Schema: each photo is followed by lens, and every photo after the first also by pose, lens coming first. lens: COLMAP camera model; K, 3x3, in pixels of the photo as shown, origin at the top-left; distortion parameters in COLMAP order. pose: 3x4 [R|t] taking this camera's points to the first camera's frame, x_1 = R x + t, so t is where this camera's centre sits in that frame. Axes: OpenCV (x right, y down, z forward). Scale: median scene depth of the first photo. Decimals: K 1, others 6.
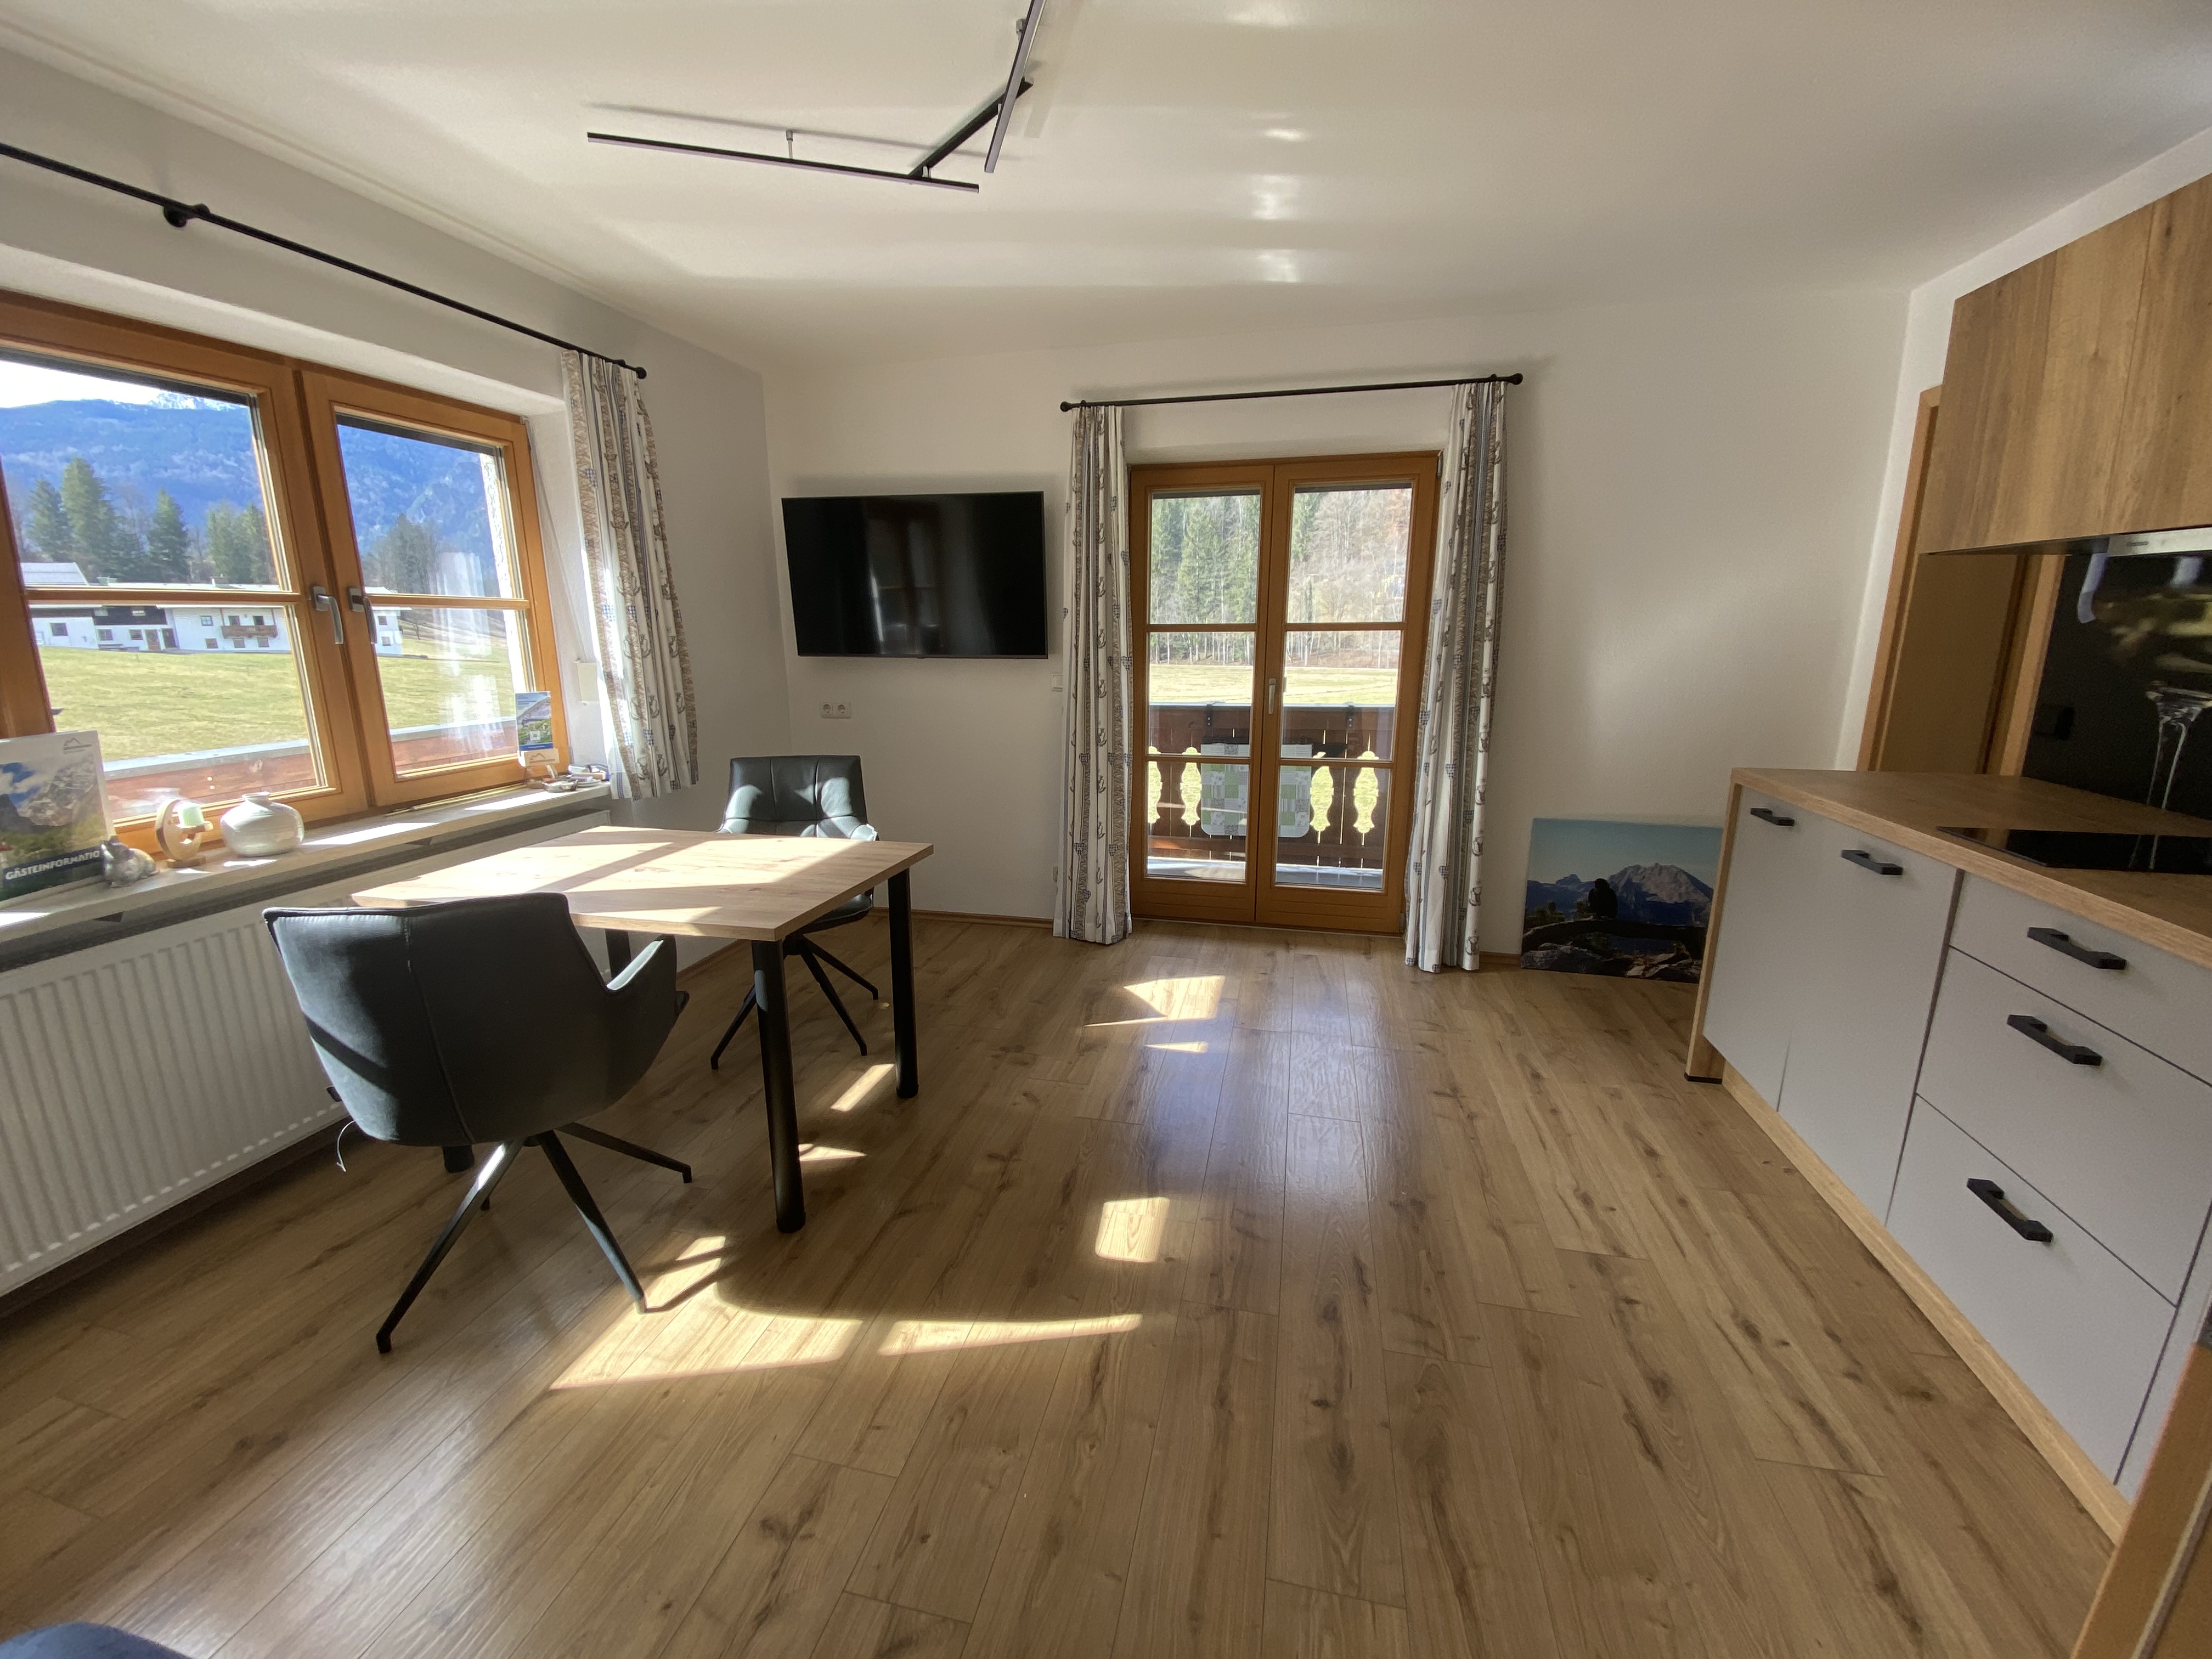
lens RADIAL K [[902.4, 0, 1106.0], [0, 902.4, 829.5], [0, 0, 1]] dist [0.000764, -0.013798]
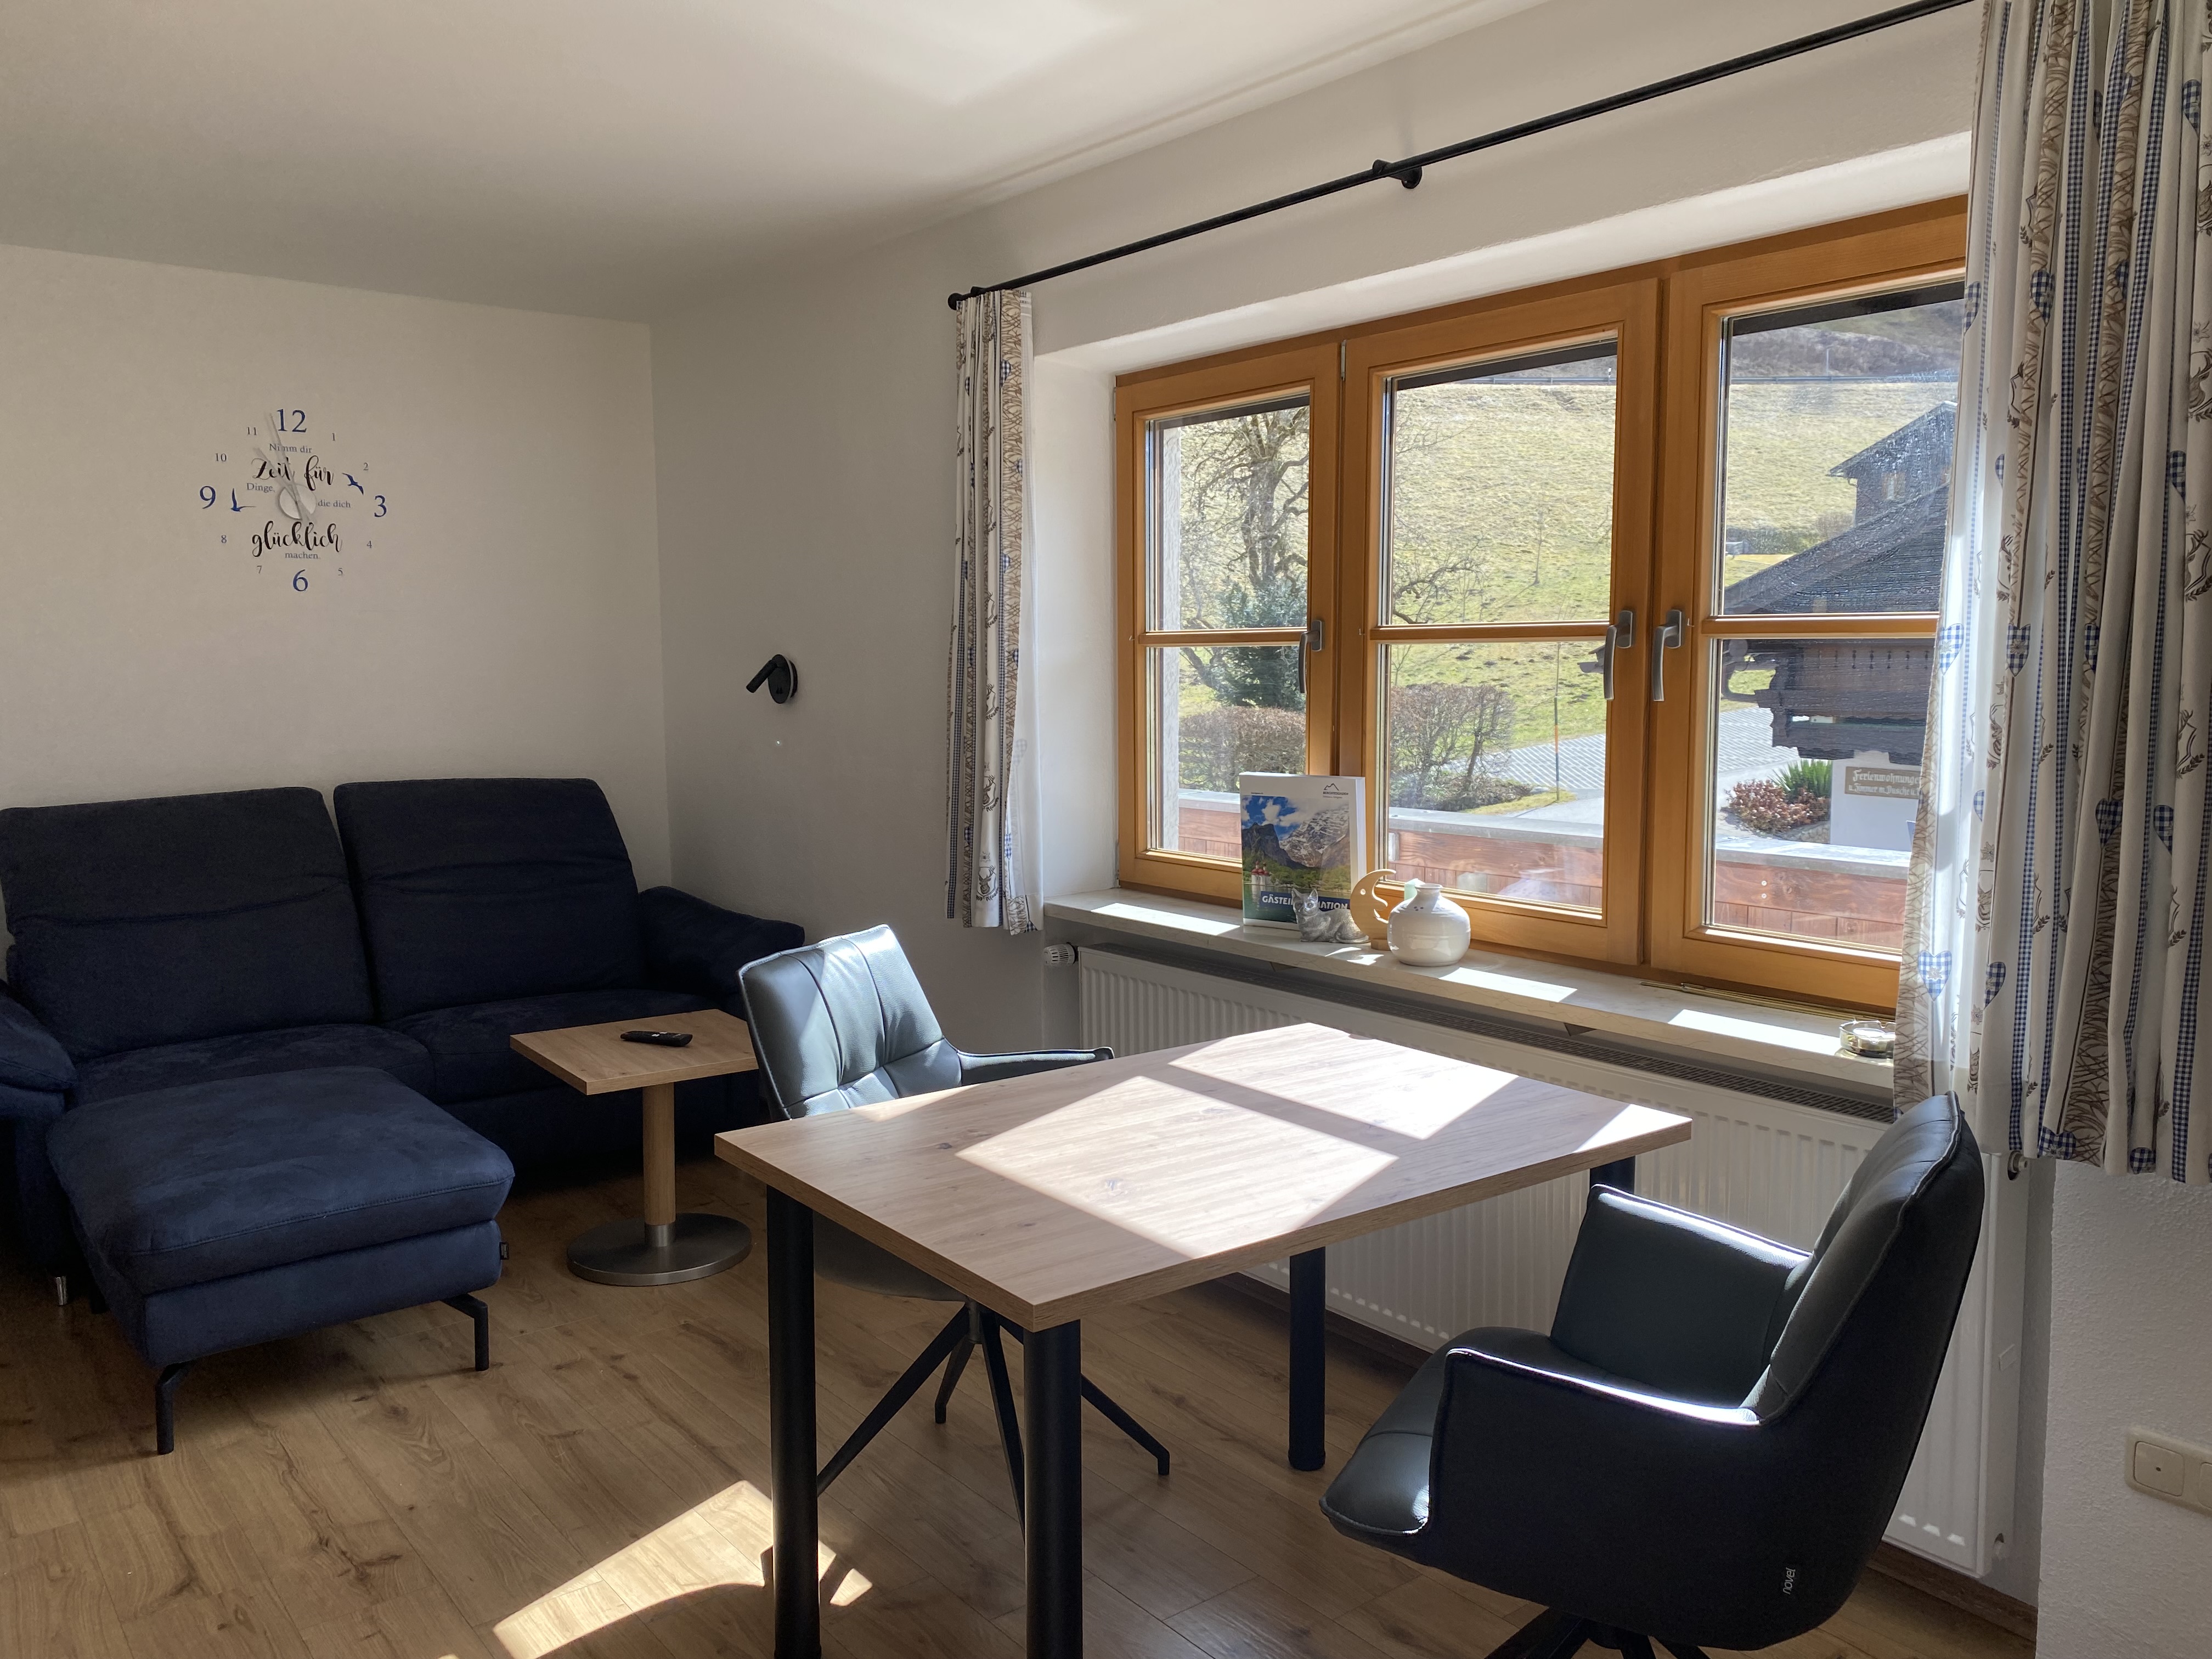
lens RADIAL K [[1667.5, 0, 1106.0], [0, 1667.5, 829.5], [0, 0, 1]] dist [-0.000414, -0.001058]
pose [[-0.626847, 0.078873, -0.775140, 0.208799], [-0.165520, 0.958674, 0.231402, -0.236061], [0.761358, 0.273355, -0.587887, 1.030816]]
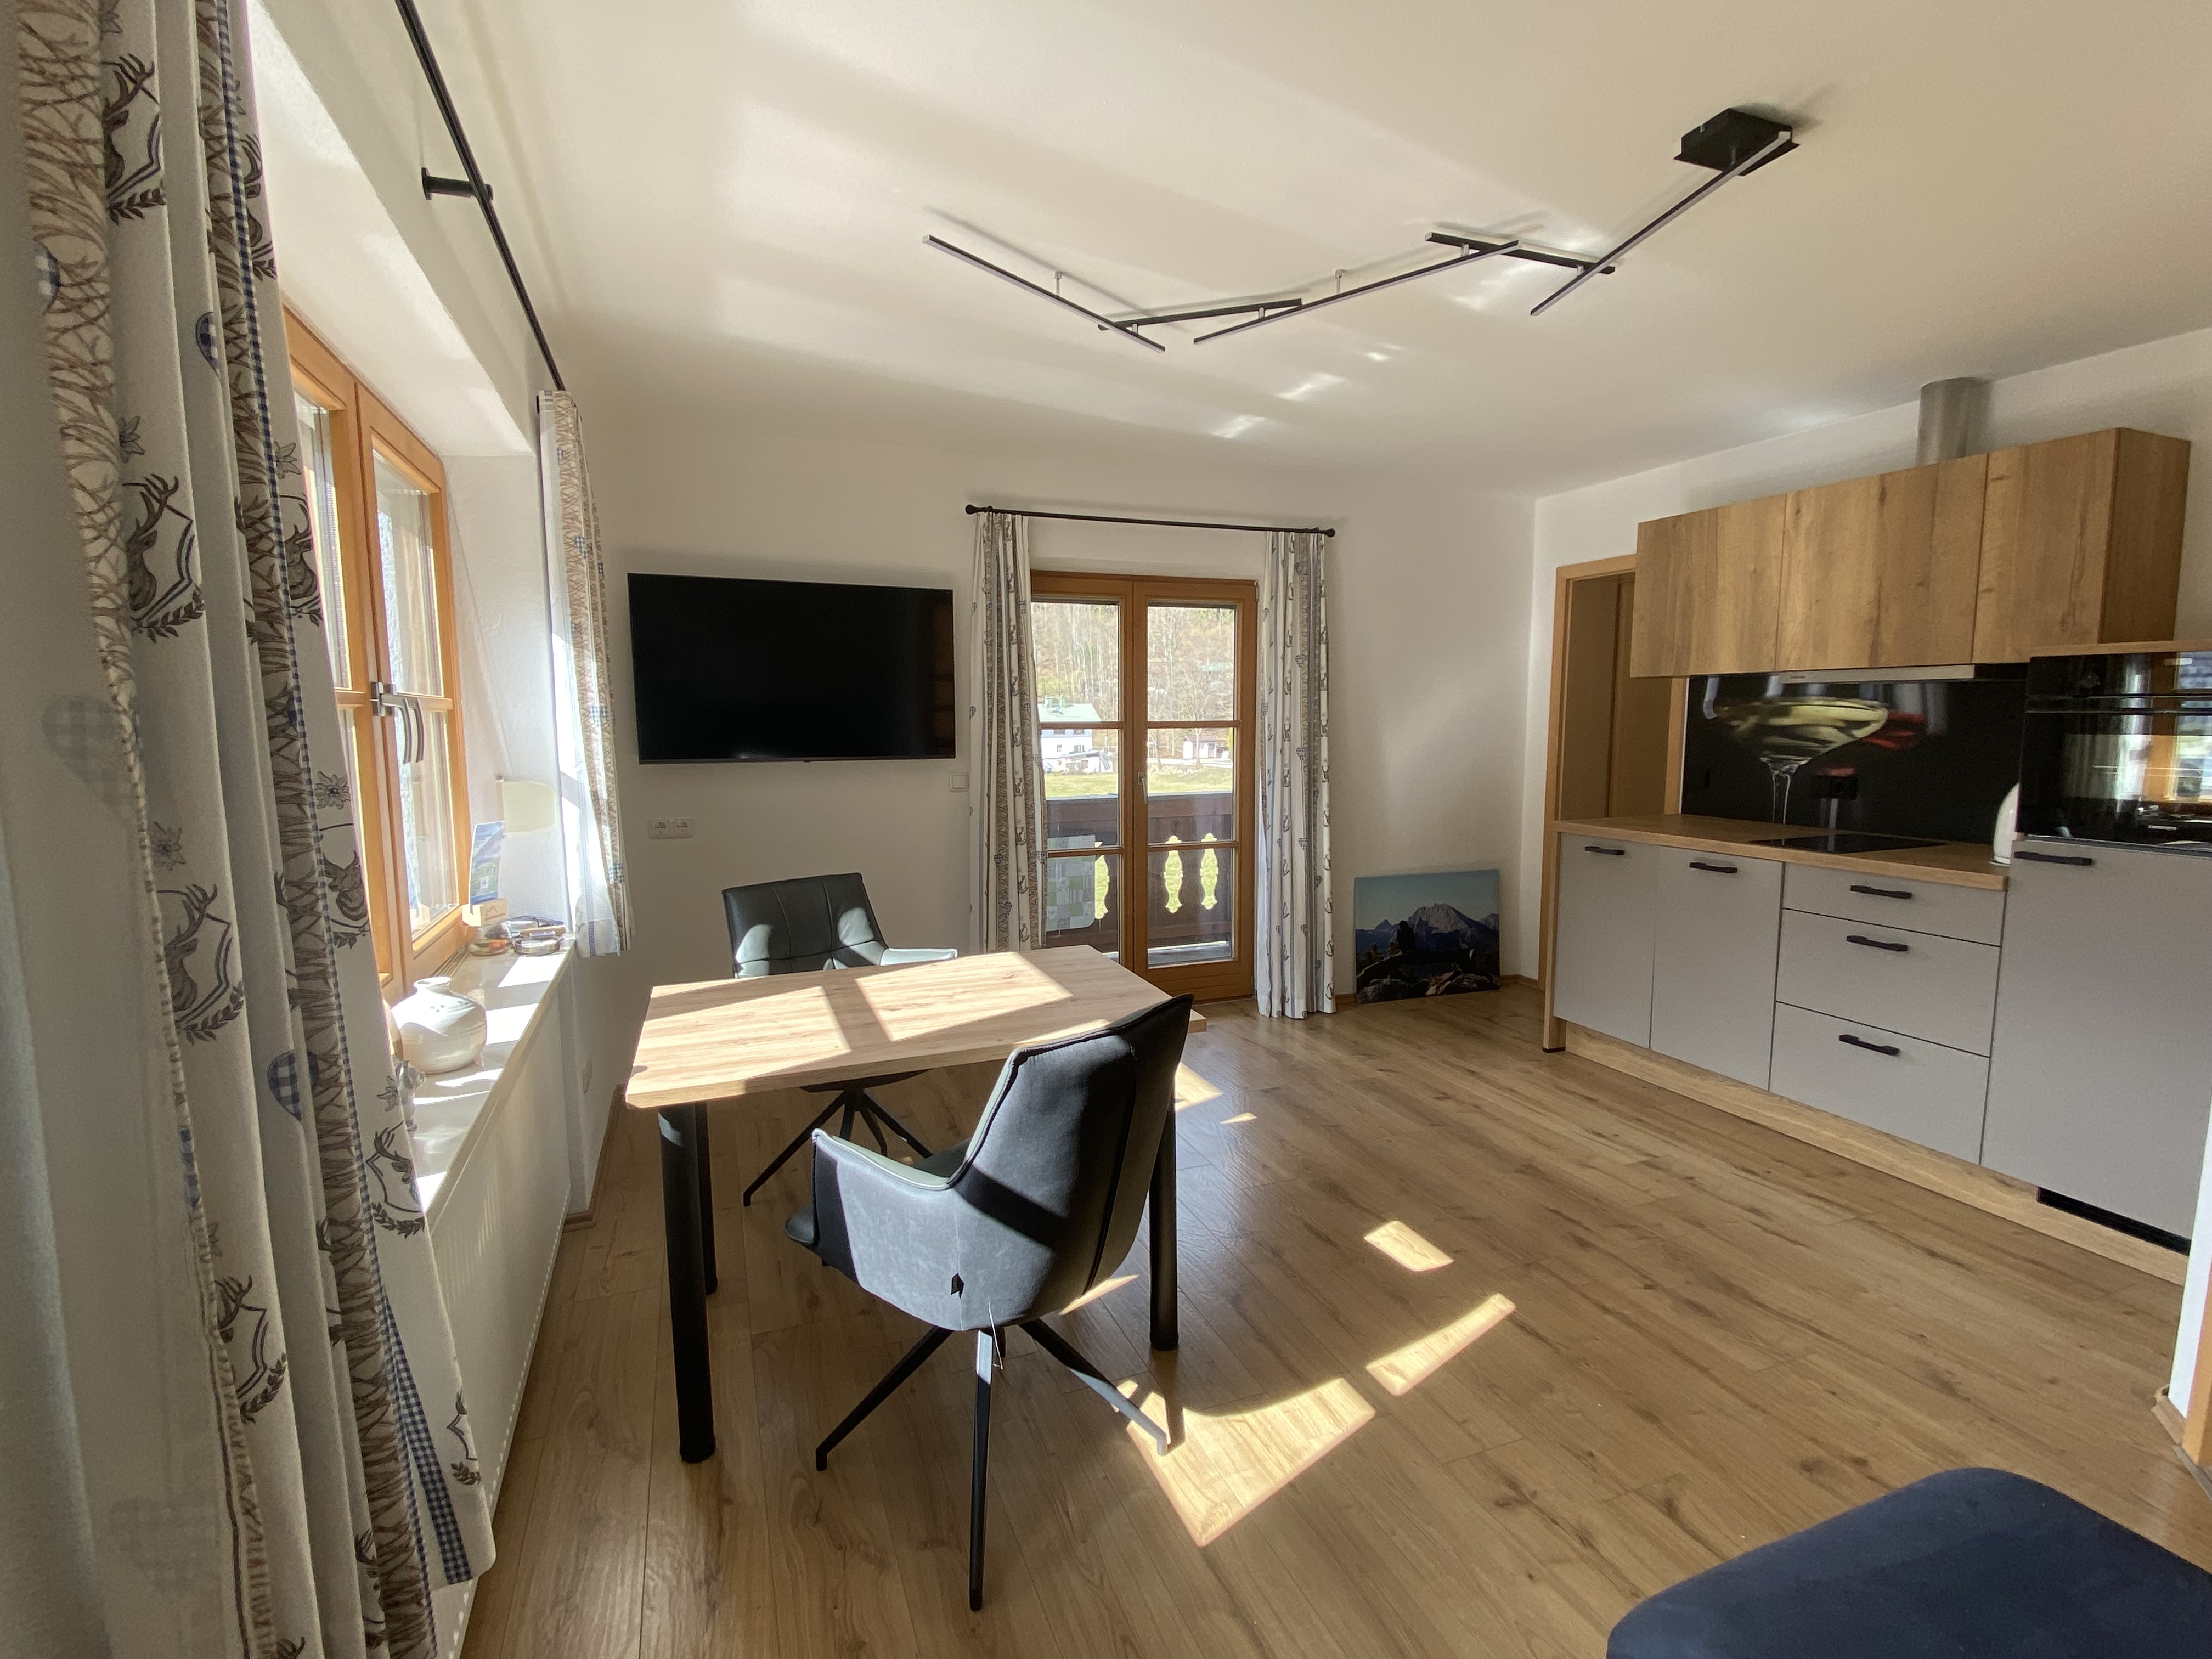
lens RADIAL K [[999.5, 0, 1060.4], [0, 999.5, 837.9], [0, 0, 1]] dist [-0.040008, -0.018765]
pose [[0.845284, -0.067429, 0.530046, -0.595261], [0.123624, 0.989769, -0.071237, -0.020264], [-0.519819, 0.125742, 0.844972, 0.069041]]
